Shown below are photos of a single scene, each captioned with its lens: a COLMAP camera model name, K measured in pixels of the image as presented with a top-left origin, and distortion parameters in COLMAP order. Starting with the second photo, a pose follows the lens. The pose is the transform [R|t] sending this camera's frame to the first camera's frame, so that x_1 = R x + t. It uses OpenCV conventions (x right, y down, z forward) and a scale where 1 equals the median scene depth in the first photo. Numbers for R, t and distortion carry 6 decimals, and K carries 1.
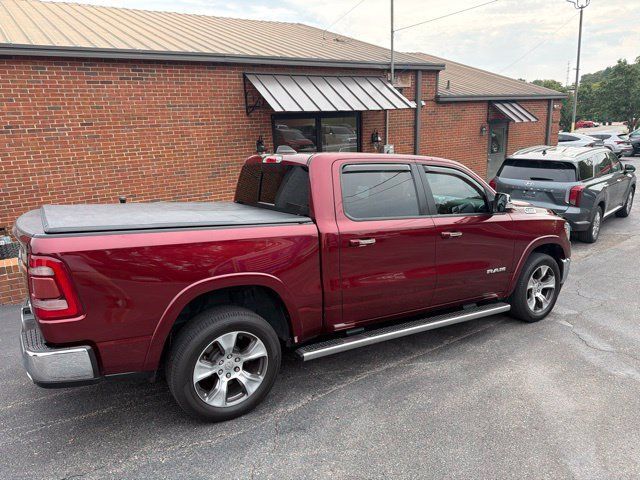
lens RADIAL K [[454.8, 0, 323.5], [0, 454.8, 240.2], [0, 0, 1]] dist [0.052544, -0.069798]
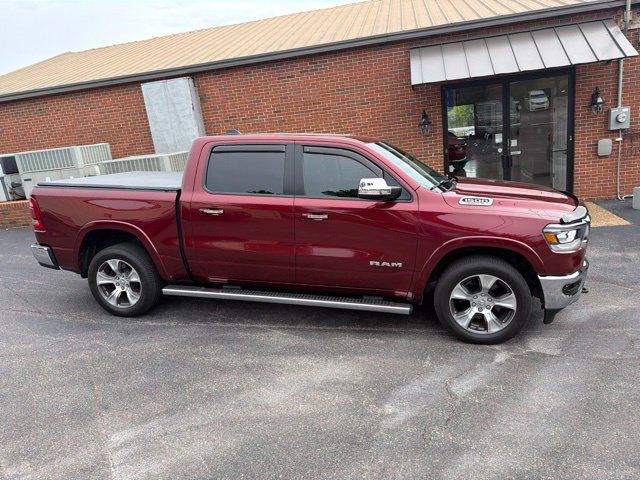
lens RADIAL K [[442.2, 0, 320.0], [0, 442.2, 240.0], [0, 0, 1]] dist [0.133066, -0.141971]
pose [[0.689758, 0.147340, -0.708890, 0.867371], [-0.100024, 0.989079, 0.108252, -0.059820], [0.717098, -0.003762, 0.696963, 0.295336]]
